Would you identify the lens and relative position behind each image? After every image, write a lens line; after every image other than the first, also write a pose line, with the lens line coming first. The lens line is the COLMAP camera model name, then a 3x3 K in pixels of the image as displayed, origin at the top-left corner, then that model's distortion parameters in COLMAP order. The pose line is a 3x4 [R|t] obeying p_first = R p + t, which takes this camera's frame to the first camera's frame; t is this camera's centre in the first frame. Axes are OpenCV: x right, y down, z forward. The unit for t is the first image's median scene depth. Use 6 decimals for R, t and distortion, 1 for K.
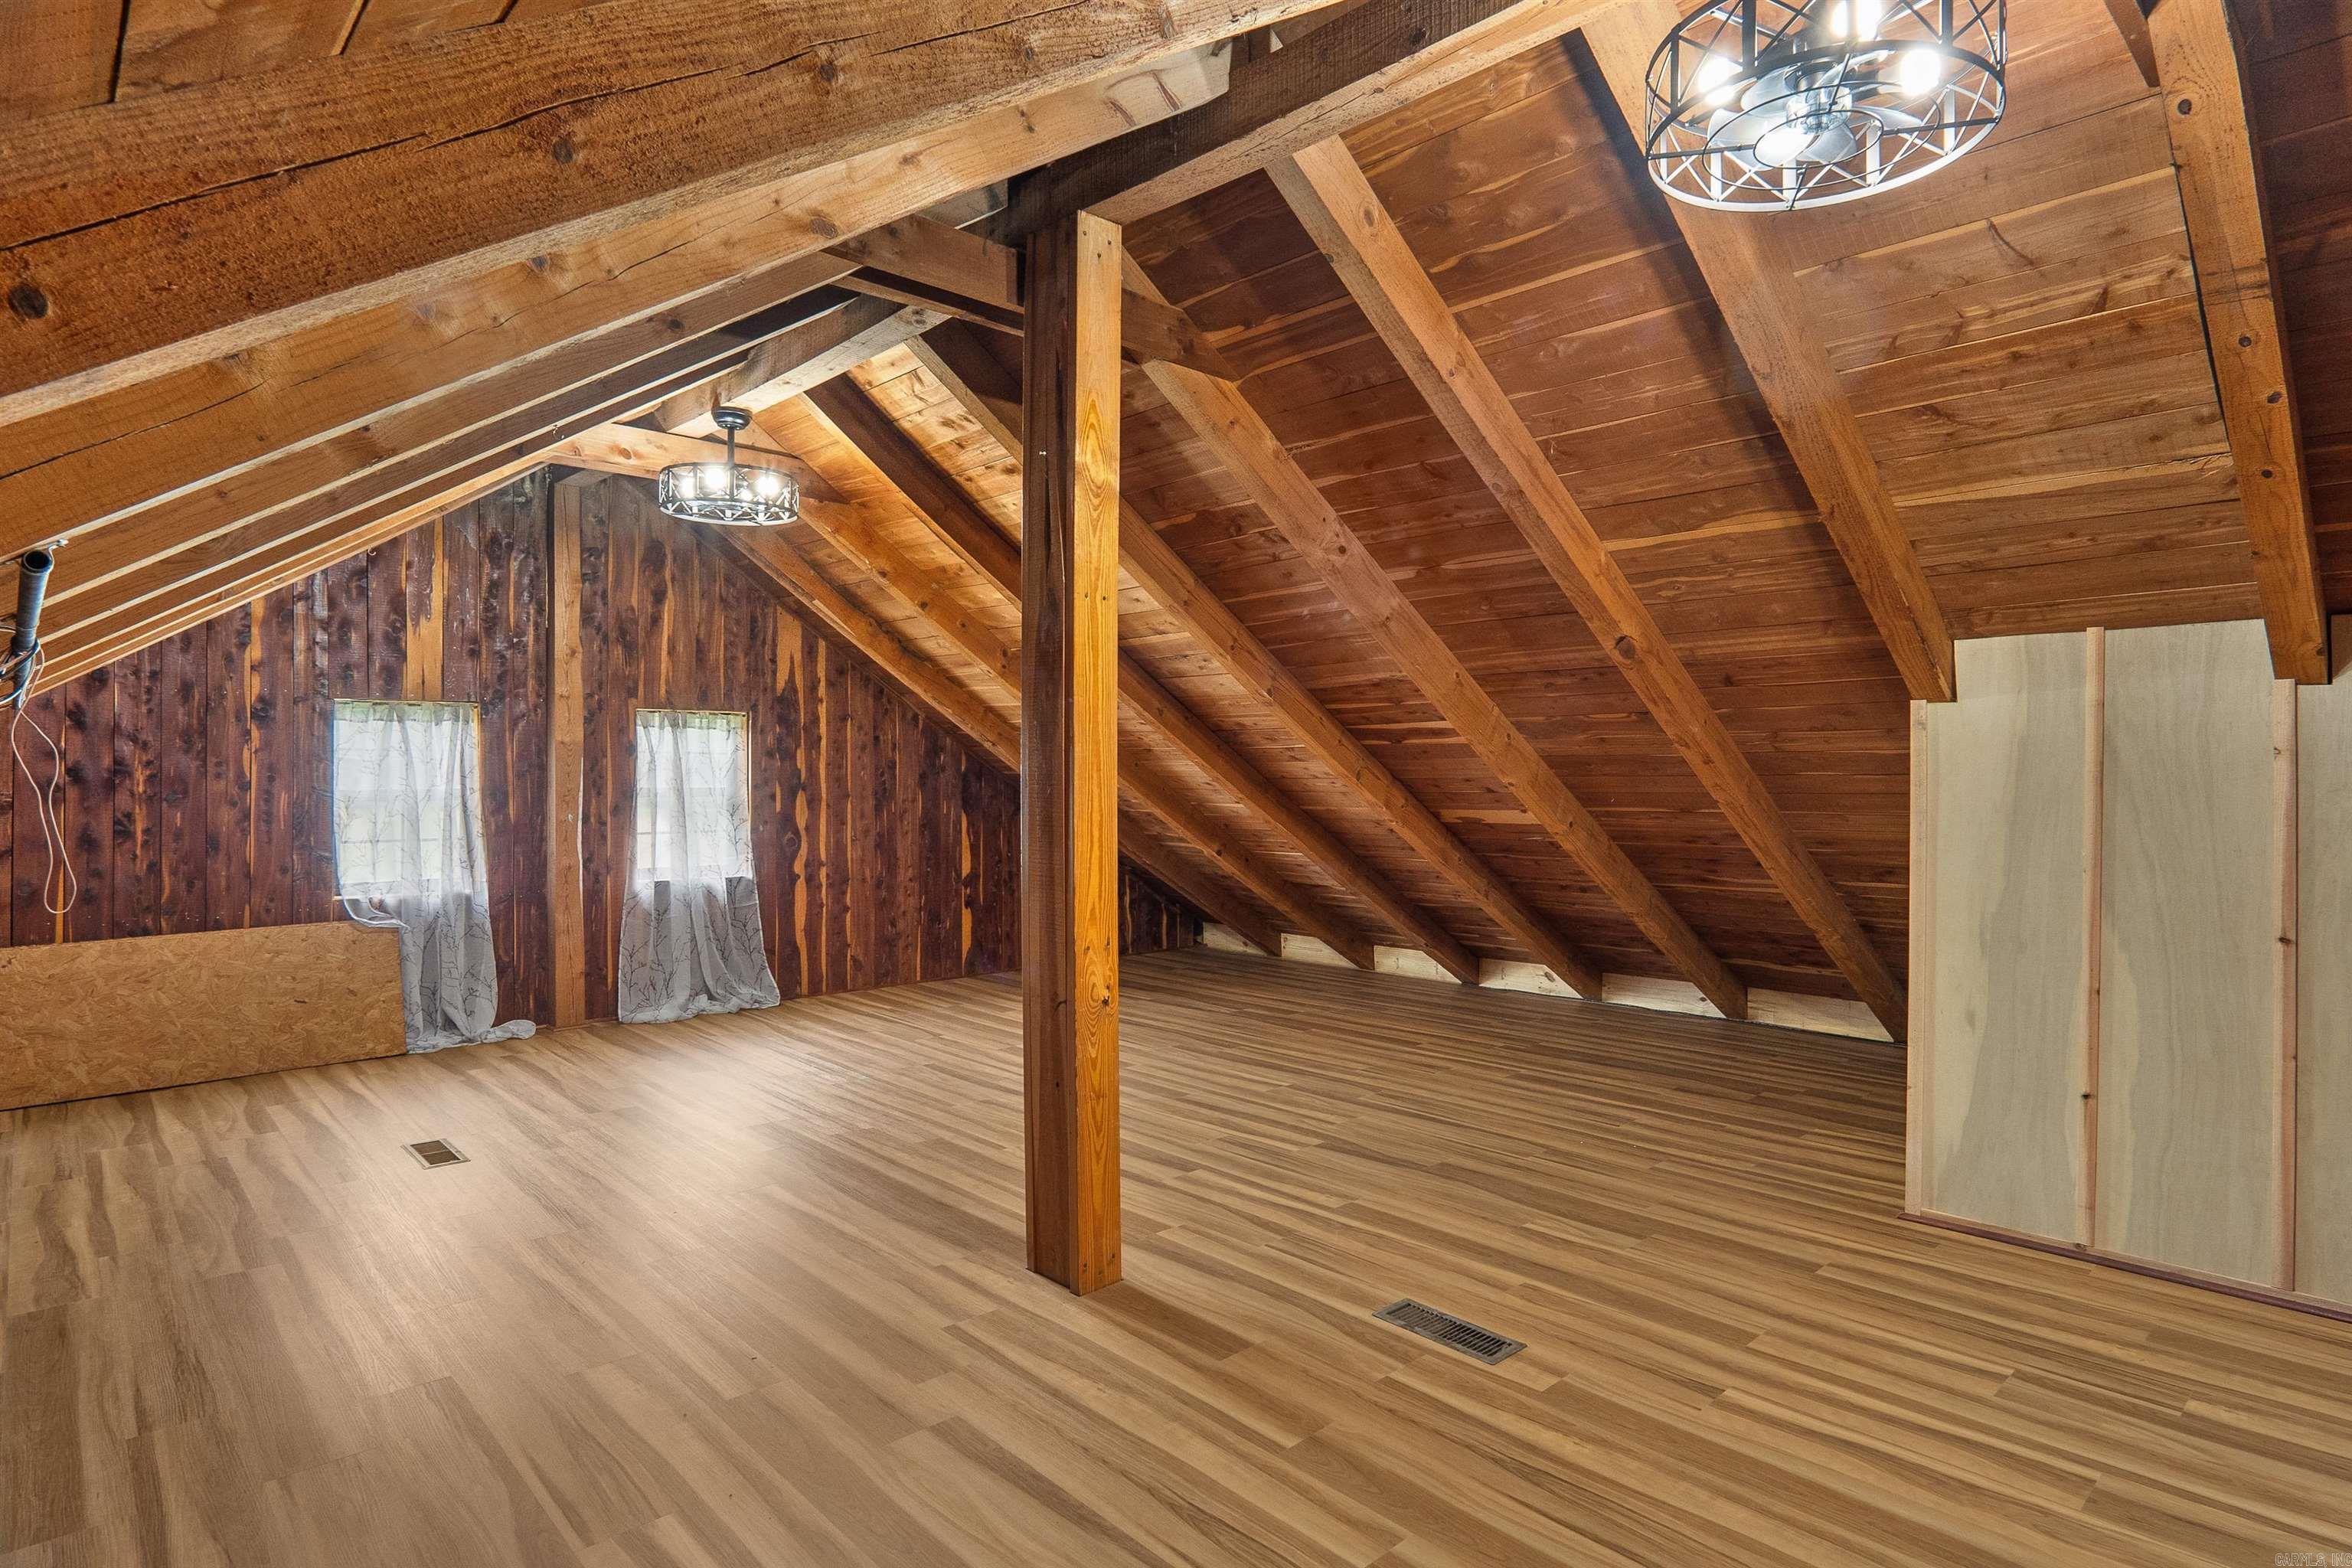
lens RADIAL K [[1264.0, 0, 1178.7], [0, 1264.0, 778.9], [0, 0, 1]] dist [-0.034327, 0.011358]
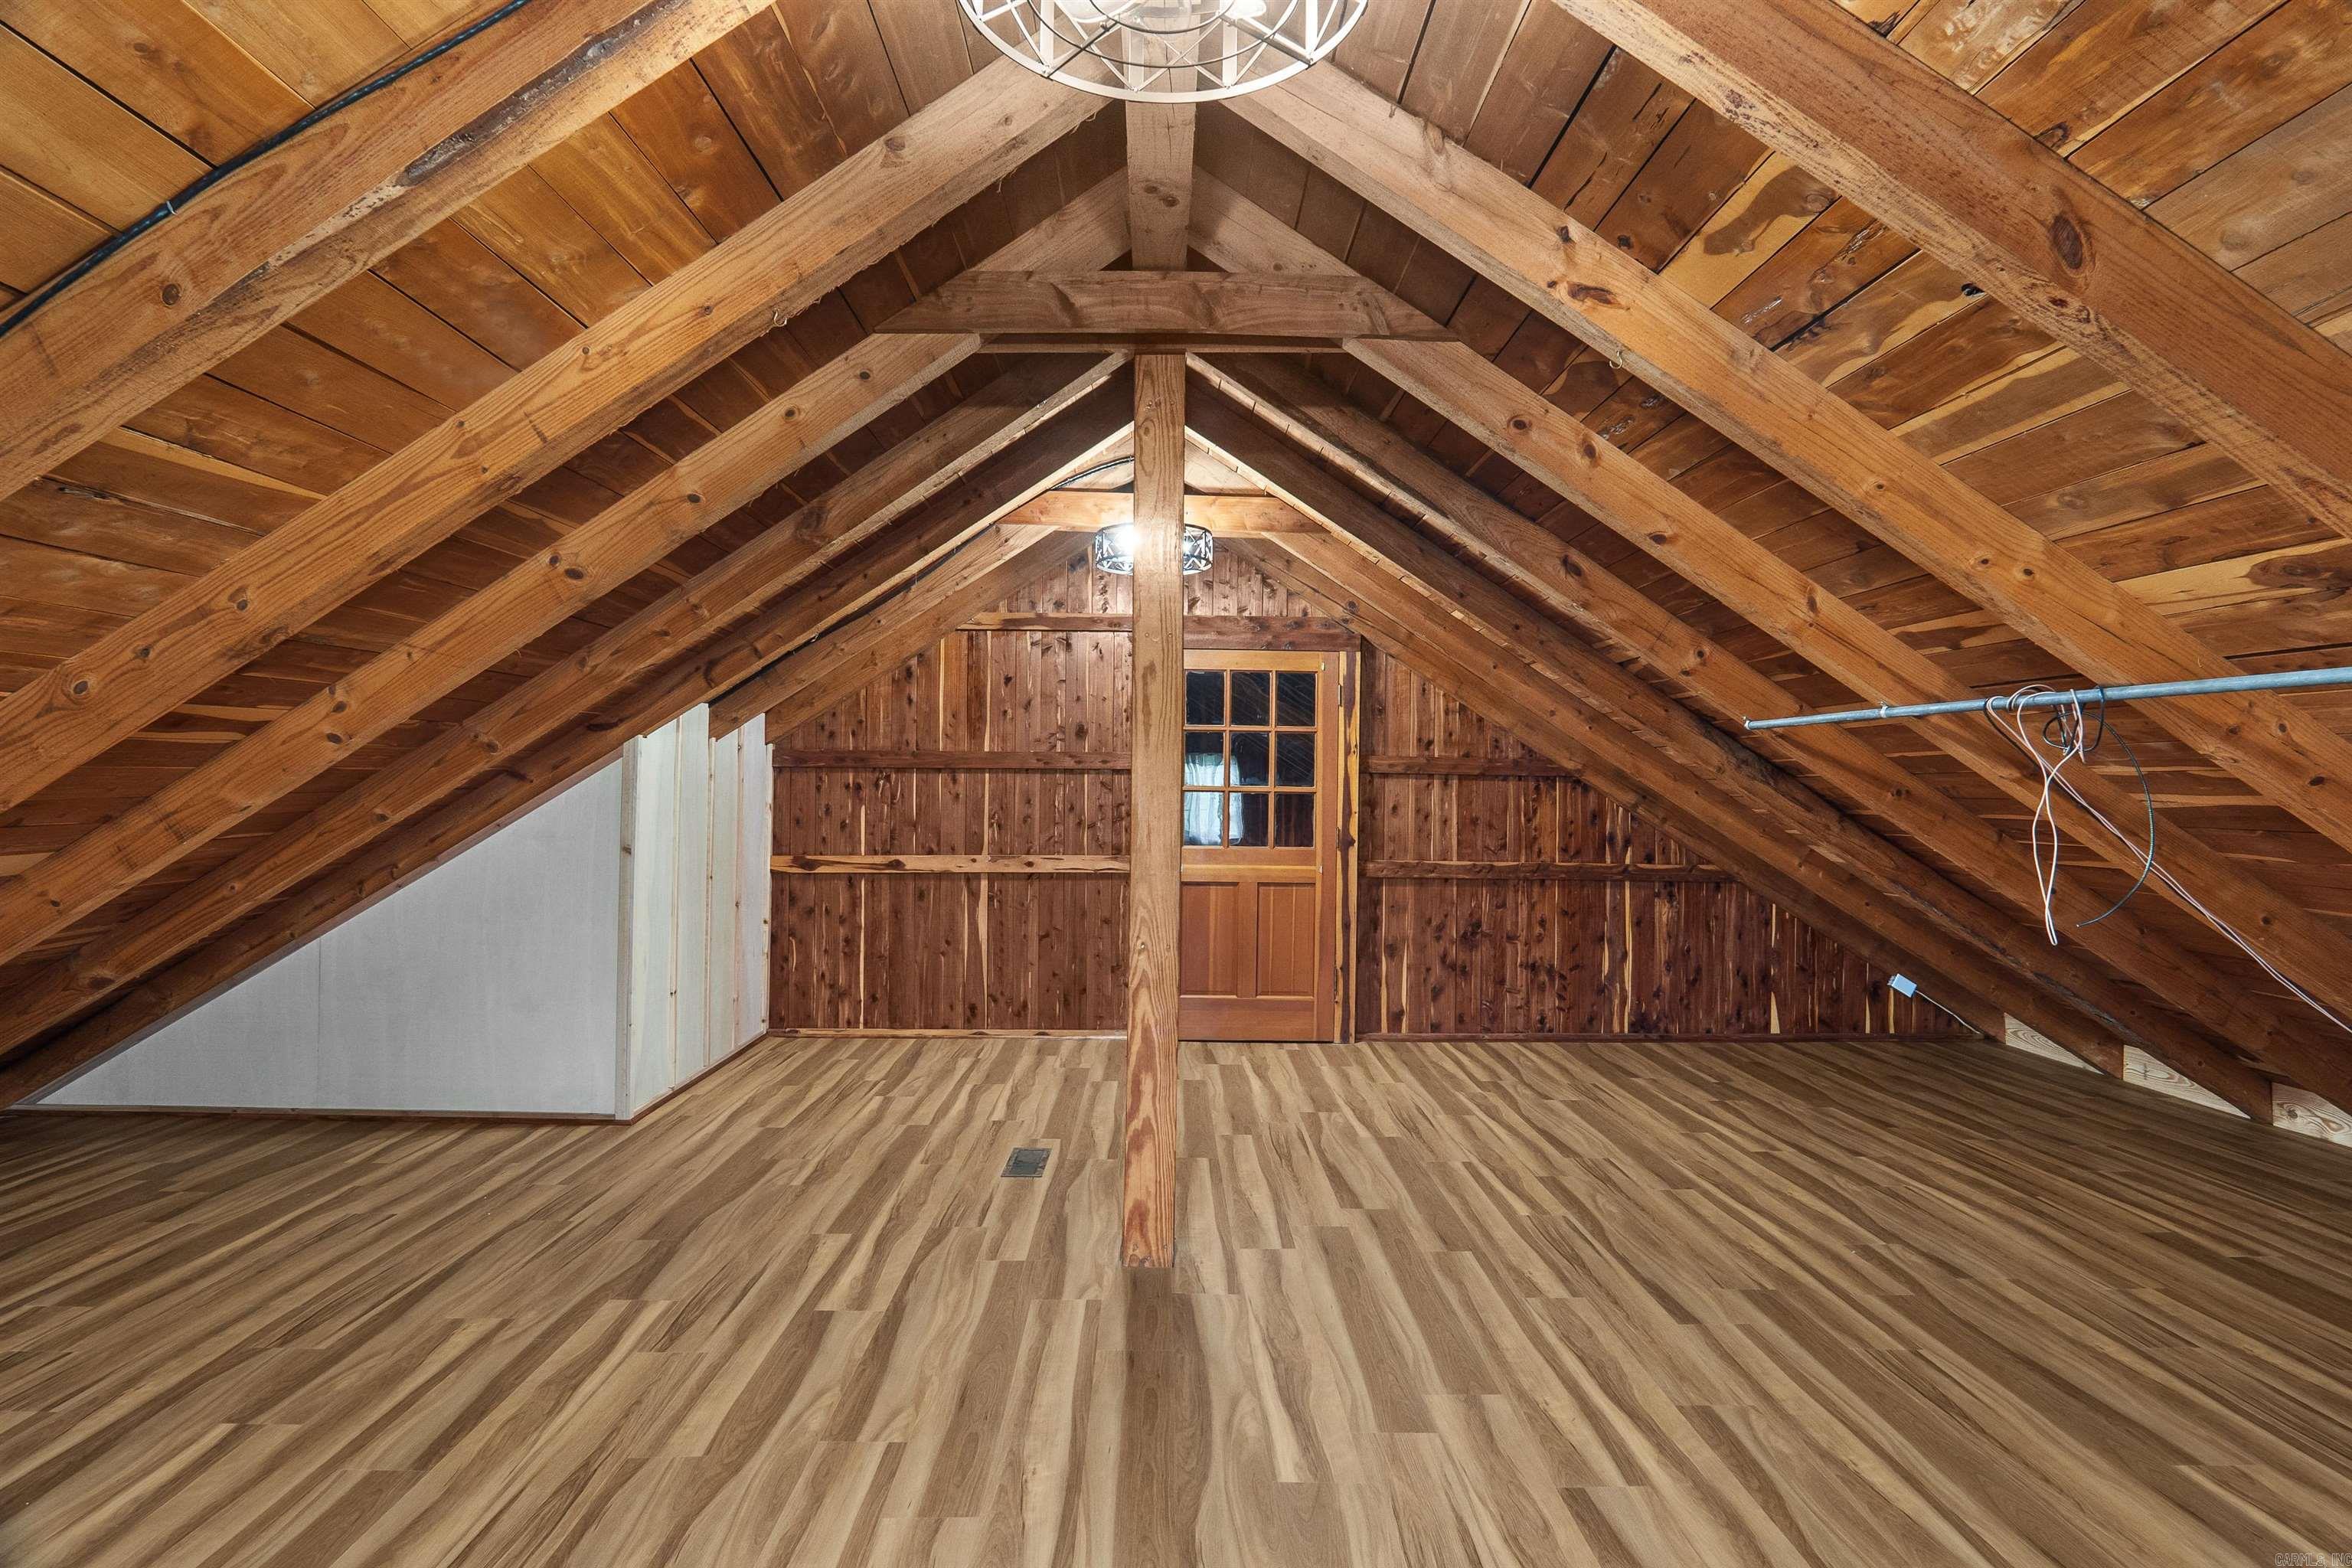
lens RADIAL K [[1264.0, 0, 1176.2], [0, 1264.0, 783.4], [0, 0, 1]] dist [-0.034327, 0.011358]
pose [[-0.746331, -0.007239, 0.665535, -0.669591], [-0.005856, 0.999974, 0.004309, -0.018967], [-0.665549, -0.000681, -0.746354, 1.451199]]
